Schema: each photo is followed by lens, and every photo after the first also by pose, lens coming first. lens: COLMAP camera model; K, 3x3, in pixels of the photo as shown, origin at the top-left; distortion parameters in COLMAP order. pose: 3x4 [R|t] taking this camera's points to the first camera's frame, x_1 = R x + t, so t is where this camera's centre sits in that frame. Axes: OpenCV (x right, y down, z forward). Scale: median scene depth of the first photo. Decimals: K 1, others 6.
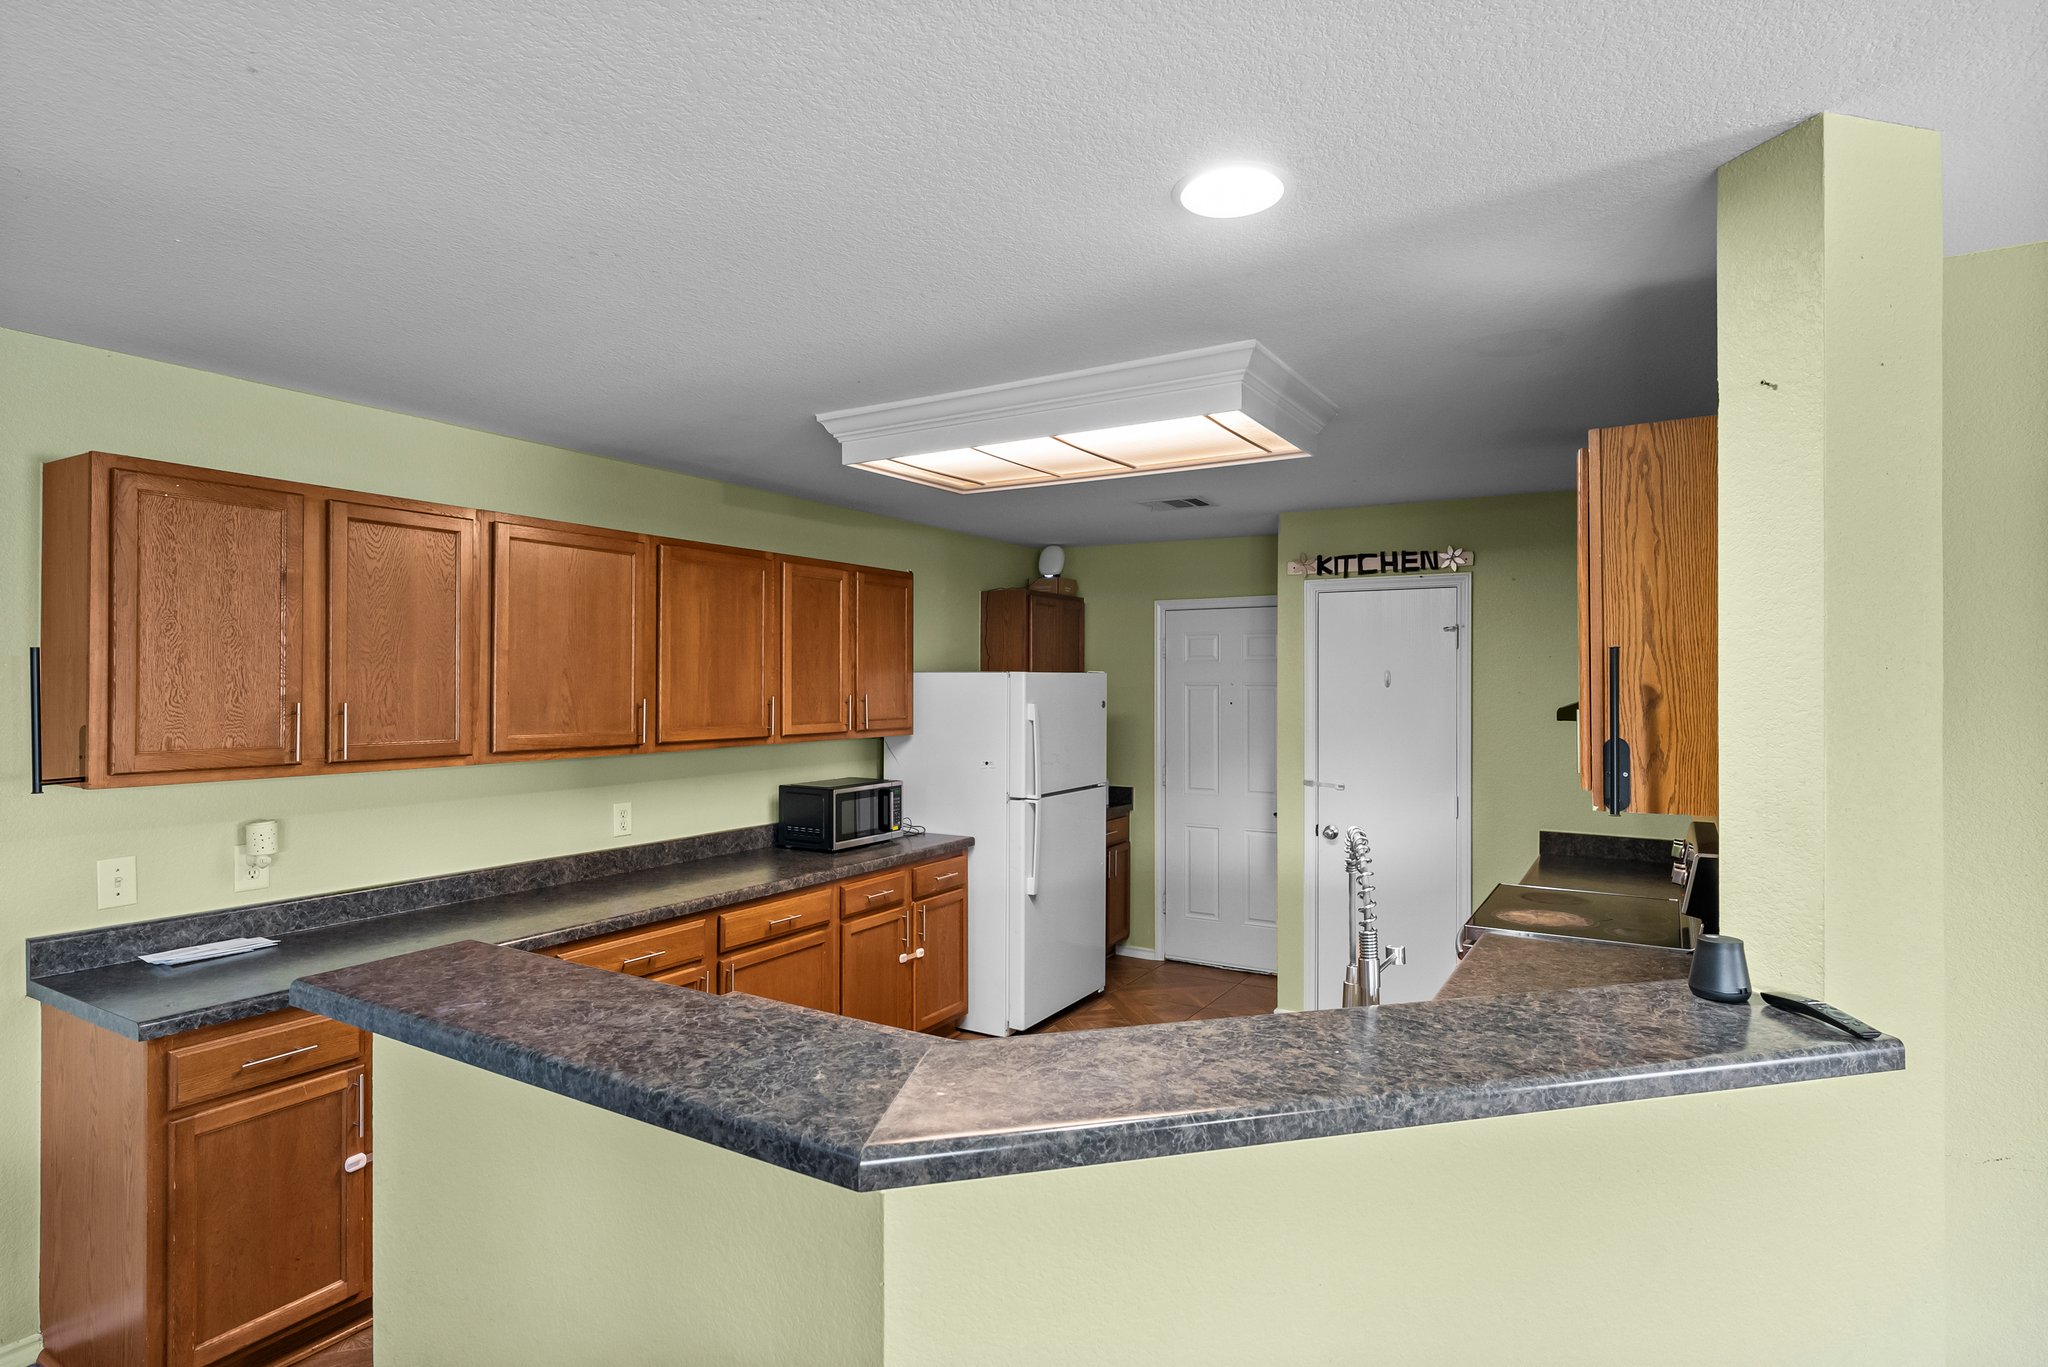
lens RADIAL K [[1043.8, 0, 1012.1], [0, 1043.8, 676.9], [0, 0, 1]] dist [-0.000356, -0.000272]
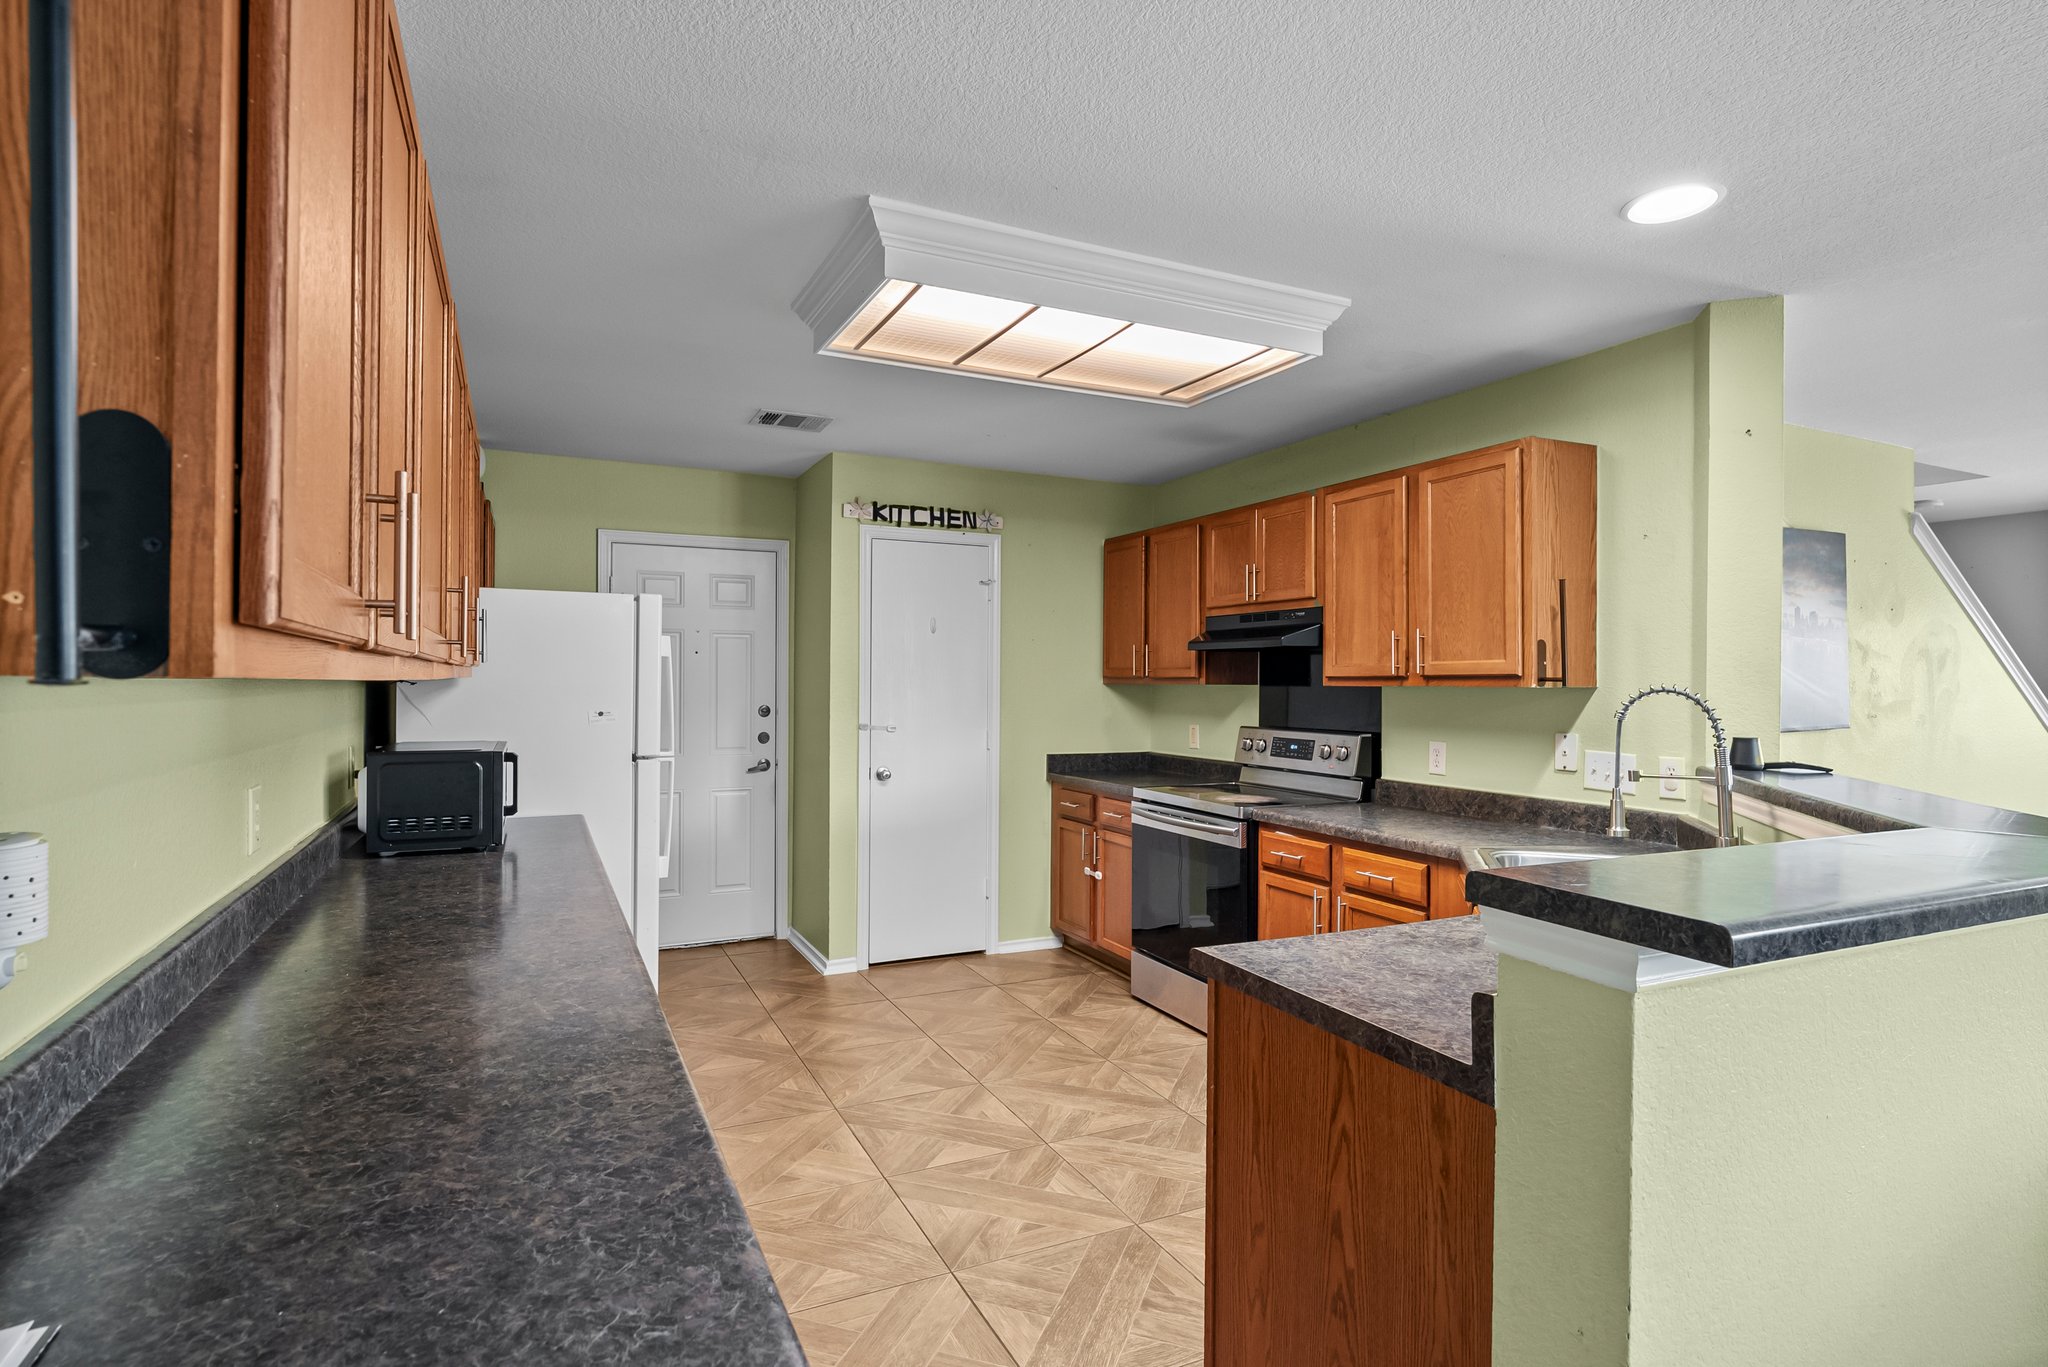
lens RADIAL K [[1043.8, 0, 1022.5], [0, 1043.8, 682.3], [0, 0, 1]] dist [-0.000356, -0.000272]
pose [[0.529435, 0.002234, 0.848347, -0.499203], [-0.006619, 0.999977, 0.001498, 0.057779], [-0.848324, -0.006408, 0.529438, 0.349188]]
